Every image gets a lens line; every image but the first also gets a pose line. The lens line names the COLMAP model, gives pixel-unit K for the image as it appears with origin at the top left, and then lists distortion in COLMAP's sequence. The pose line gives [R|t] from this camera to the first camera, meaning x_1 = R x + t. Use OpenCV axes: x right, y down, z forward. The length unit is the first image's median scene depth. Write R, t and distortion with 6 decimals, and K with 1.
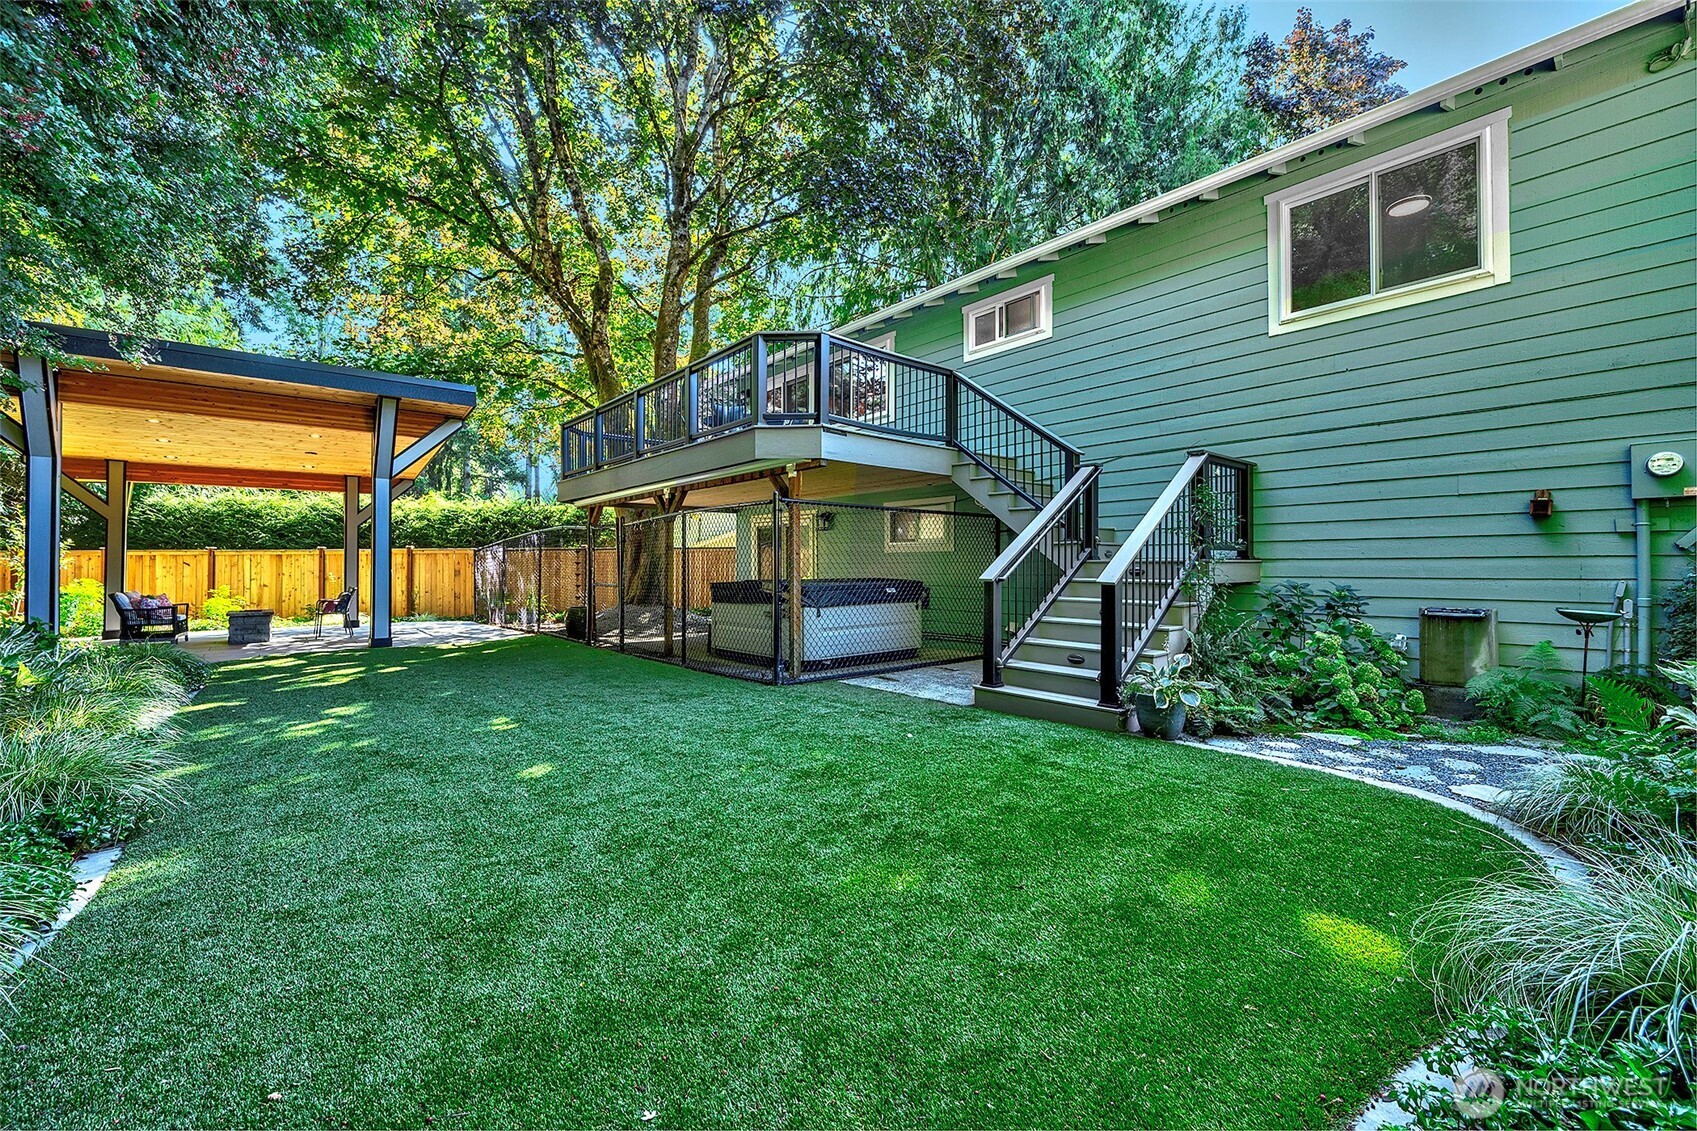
lens RADIAL K [[675.3, 0, 850.0], [0, 675.3, 558.6], [0, 0, 1]] dist [-0.003355, -0.000026]
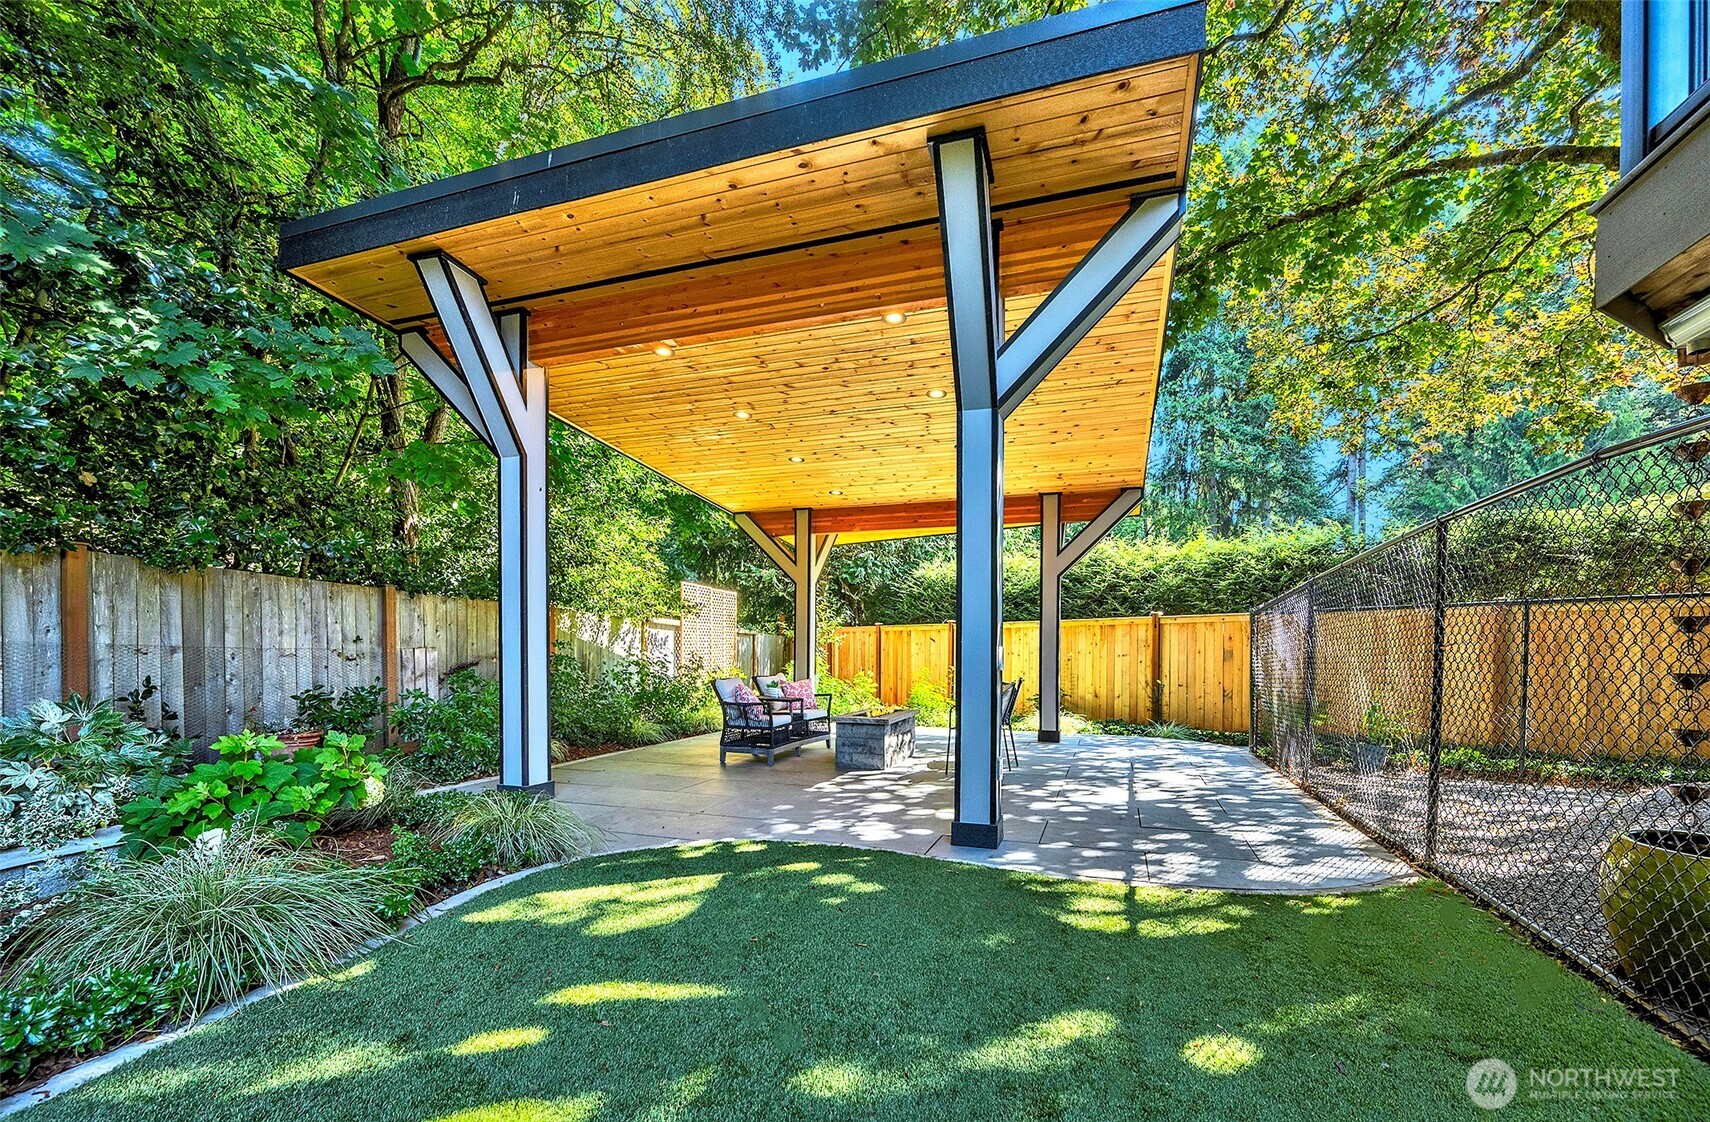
lens RADIAL K [[698.2, 0, 871.0], [0, 698.2, 651.9], [0, 0, 1]] dist [-0.001530, -0.000061]
pose [[0.505815, 0.015690, -0.862499, -0.218838], [0.002082, 0.999809, 0.019409, 0.005655], [0.862640, -0.011613, 0.505686, 0.431118]]
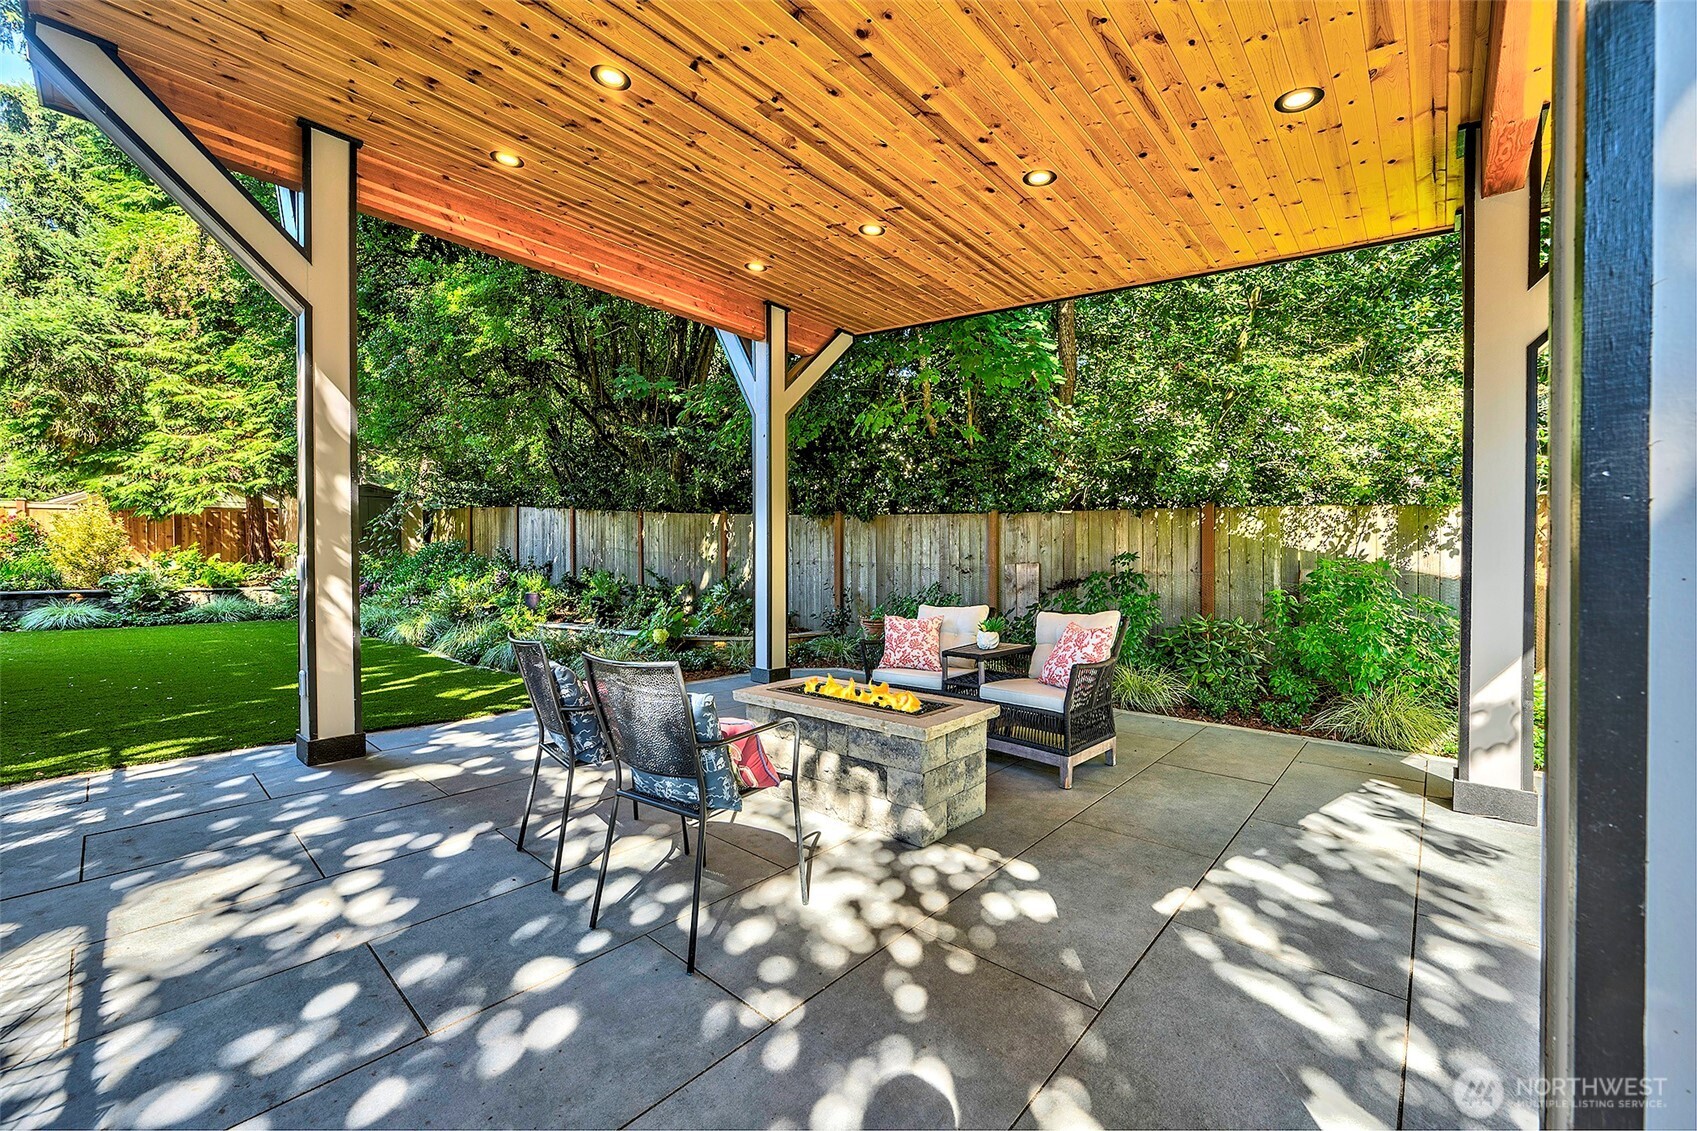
lens RADIAL K [[675.3, 0, 852.3], [0, 675.3, 572.6], [0, 0, 1]] dist [-0.003355, -0.000026]
pose [[-0.991981, 0.006565, -0.126216, -0.541405], [0.006995, 0.999971, -0.002968, 0.016976], [0.126193, -0.003827, -0.991998, 0.818772]]
